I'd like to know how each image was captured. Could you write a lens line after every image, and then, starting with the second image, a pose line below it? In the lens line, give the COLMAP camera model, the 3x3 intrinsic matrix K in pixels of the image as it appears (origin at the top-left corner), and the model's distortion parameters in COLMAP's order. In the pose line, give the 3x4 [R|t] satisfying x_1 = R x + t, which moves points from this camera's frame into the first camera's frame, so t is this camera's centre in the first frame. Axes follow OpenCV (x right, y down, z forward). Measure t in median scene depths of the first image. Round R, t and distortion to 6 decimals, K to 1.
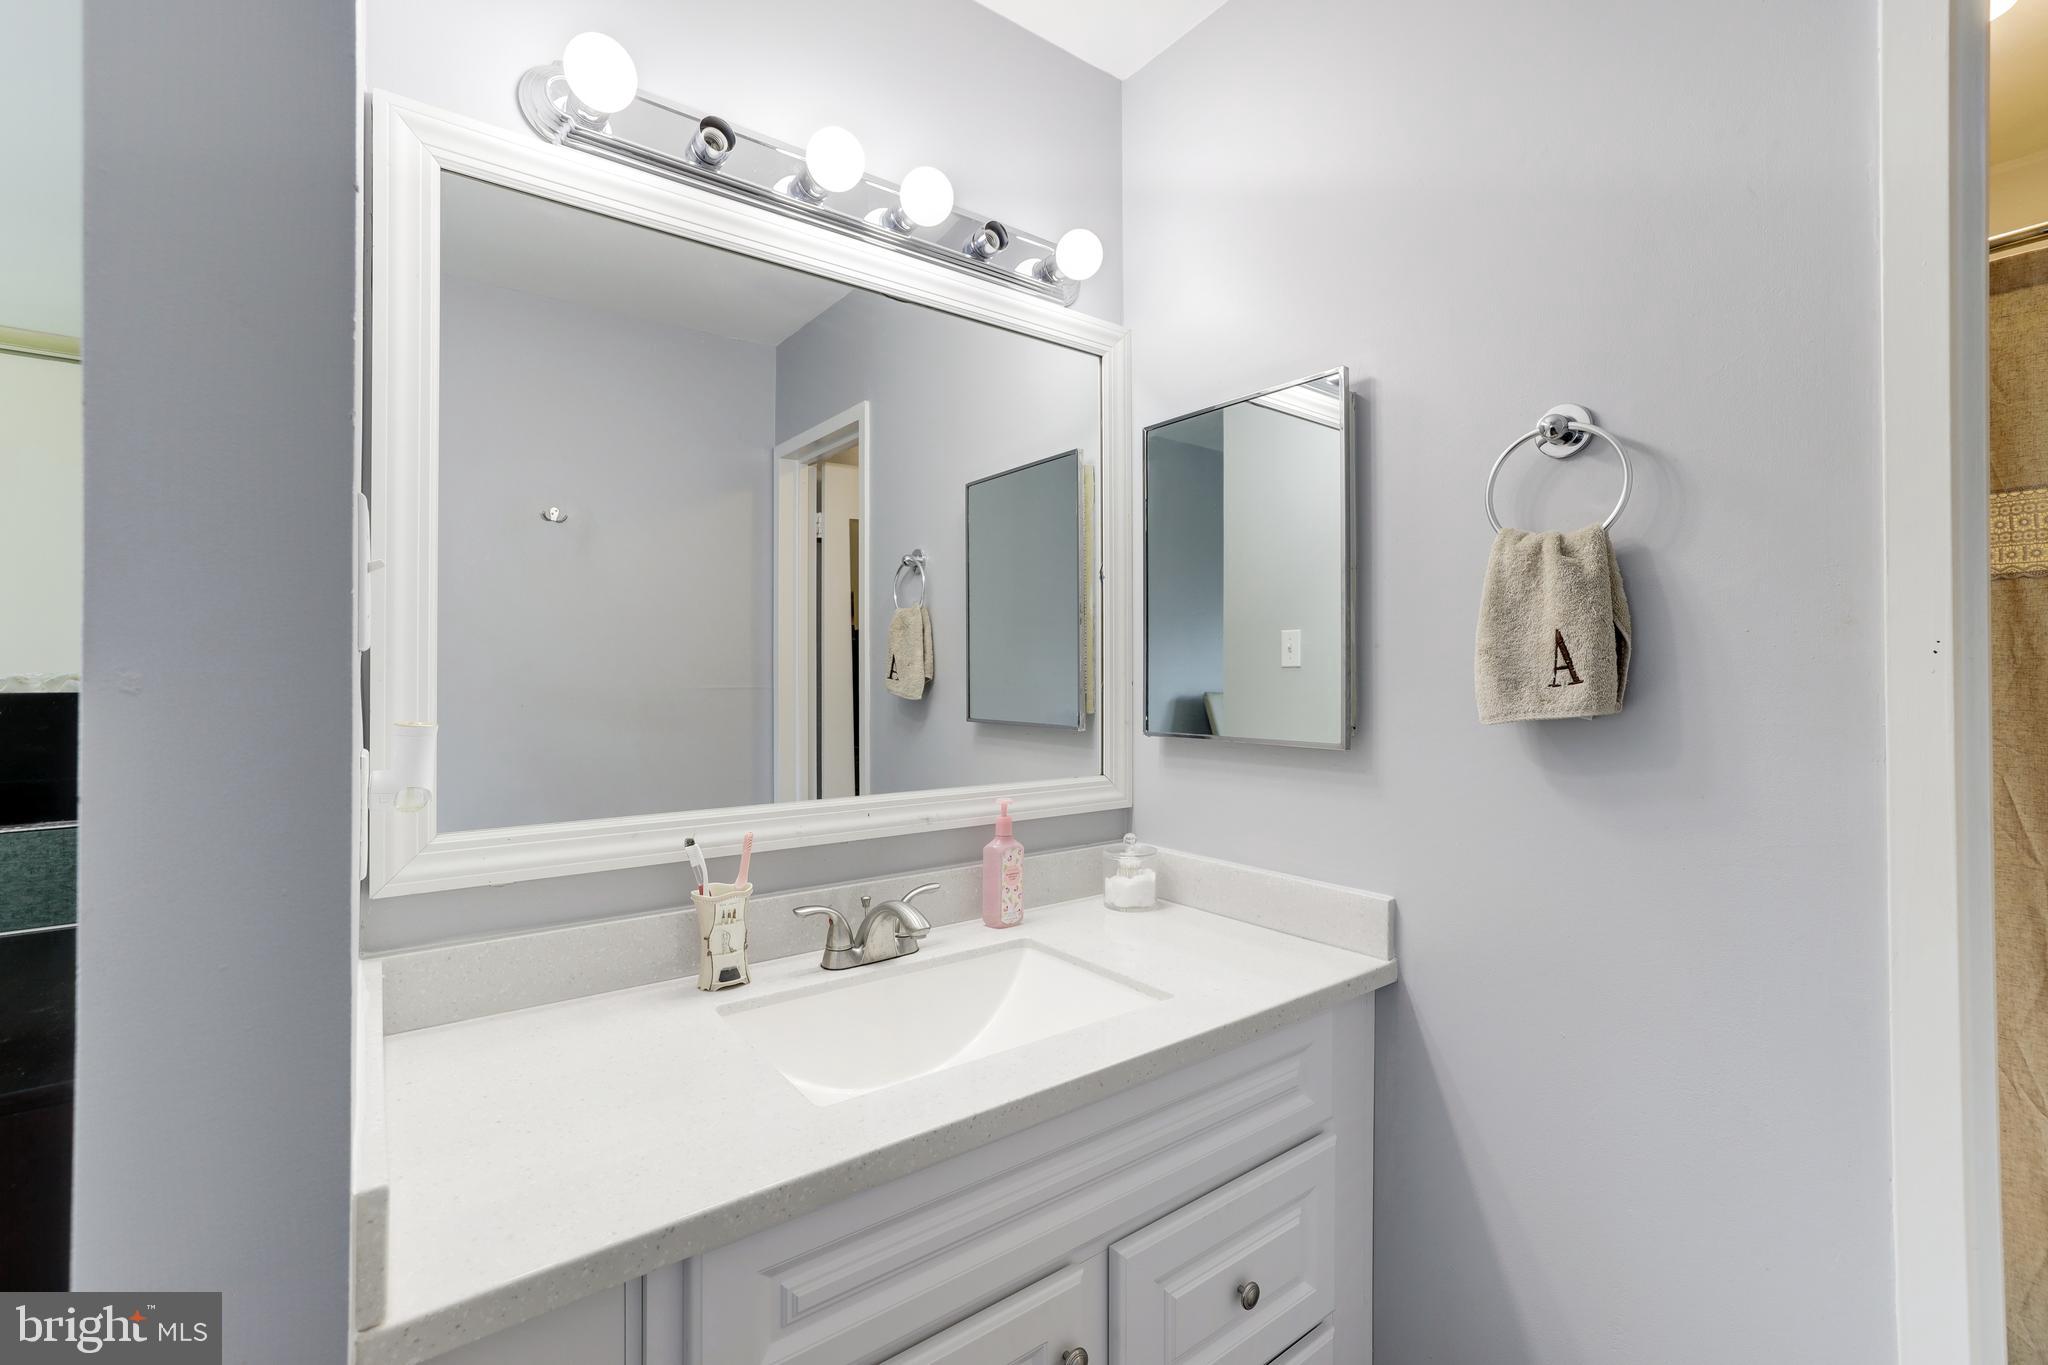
lens RADIAL K [[886.5, 0, 1023.4], [0, 886.5, 673.1], [0, 0, 1]] dist [-0.051080, 0.019685]
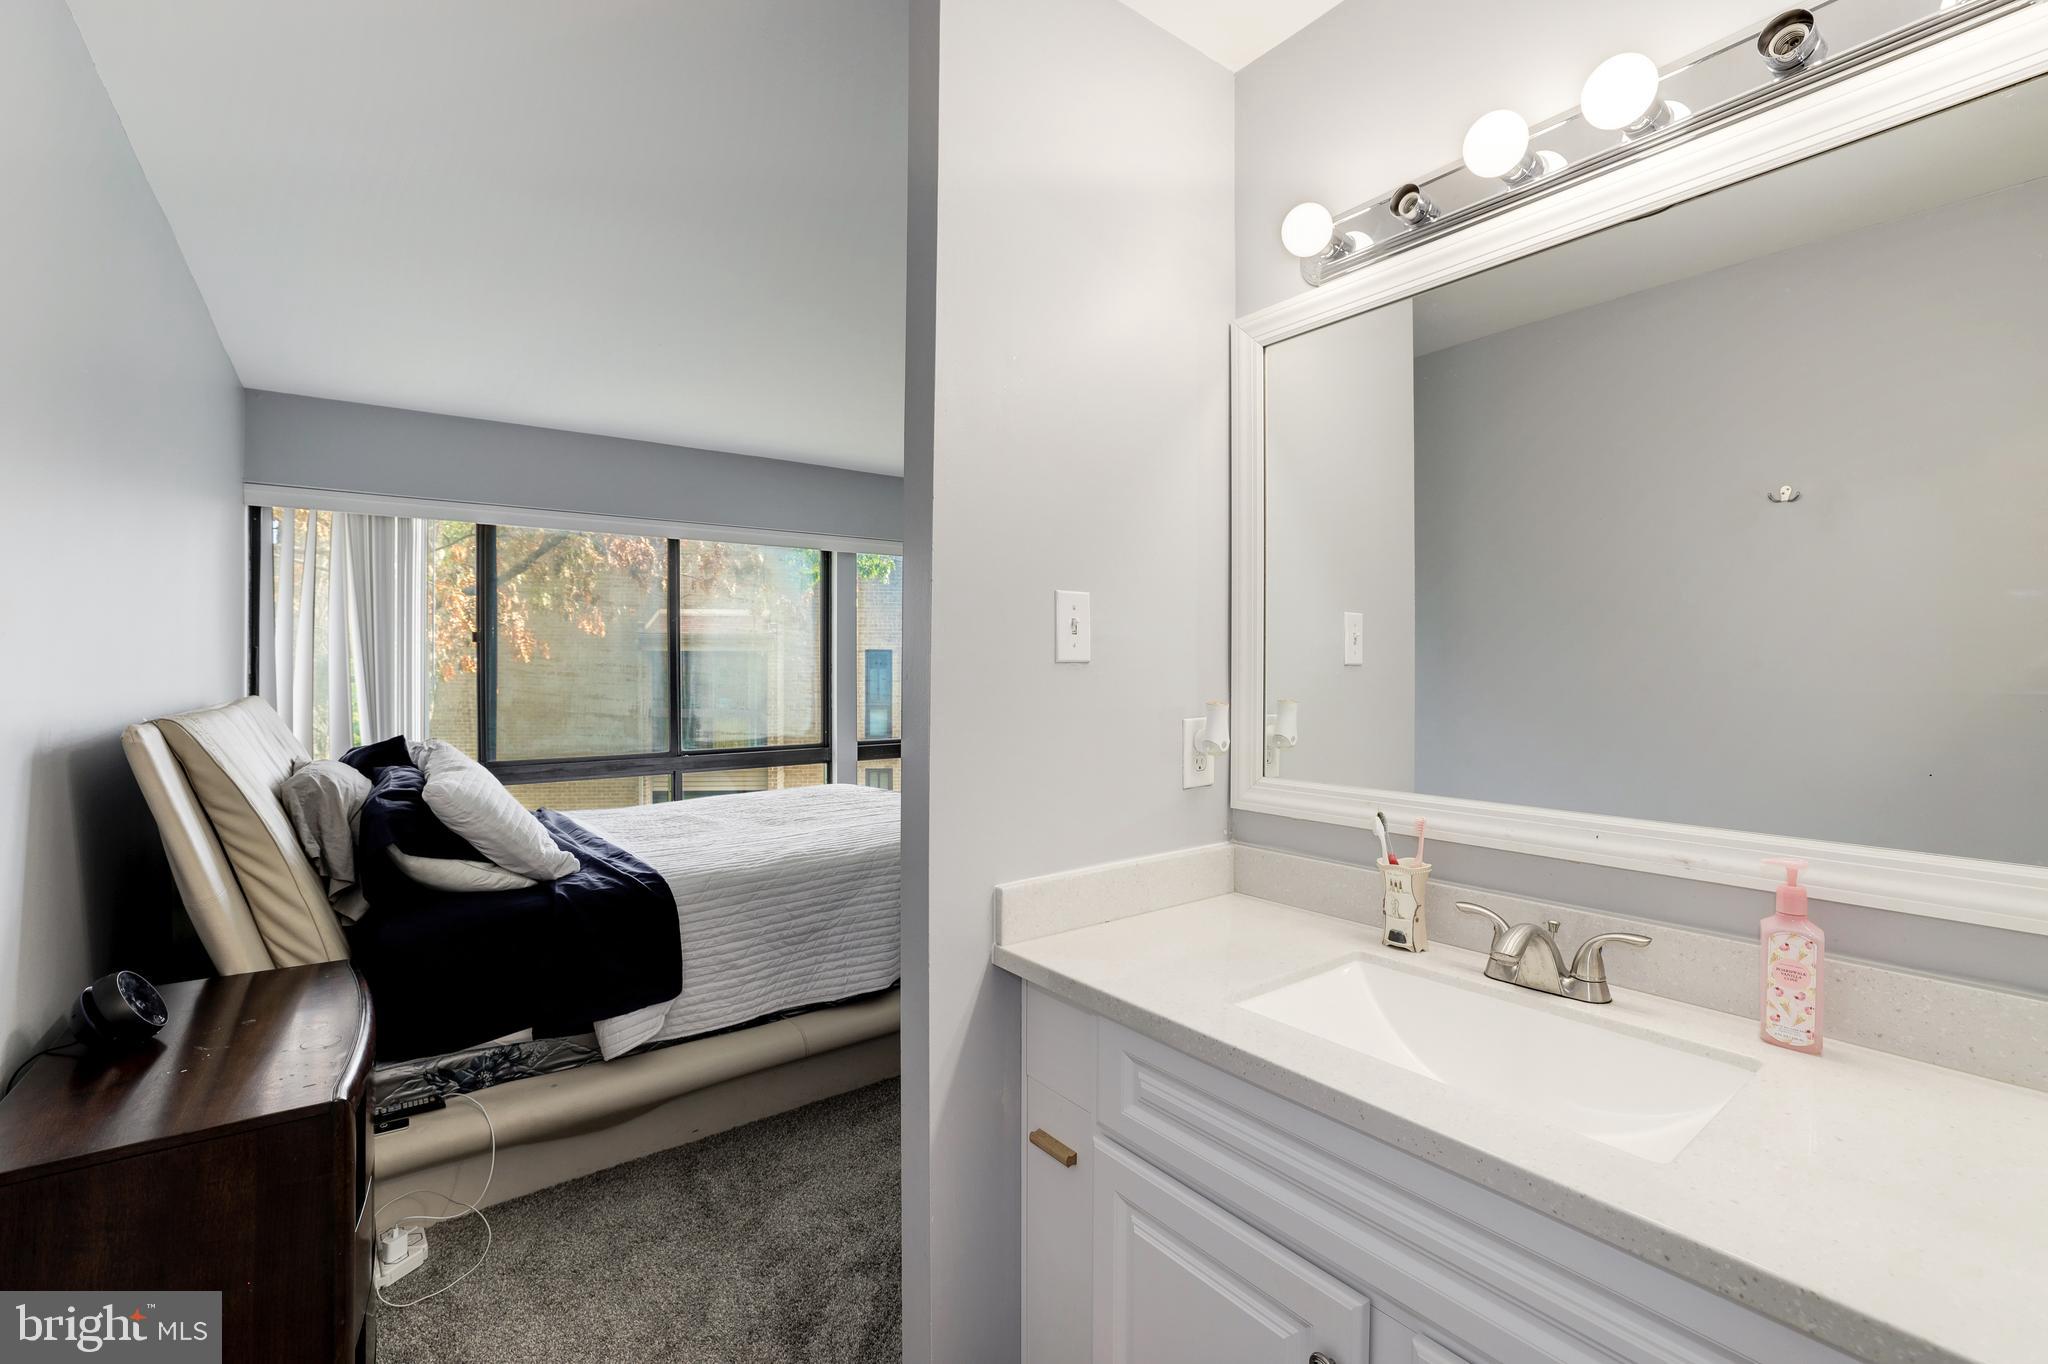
lens RADIAL K [[886.5, 0, 1023.4], [0, 886.5, 672.6], [0, 0, 1]] dist [-0.051080, 0.019685]
pose [[-0.004233, 0.004886, -0.999979, 0.679983], [0.002232, 0.999986, 0.004877, -0.007798], [0.999989, -0.002211, -0.004244, 0.431176]]
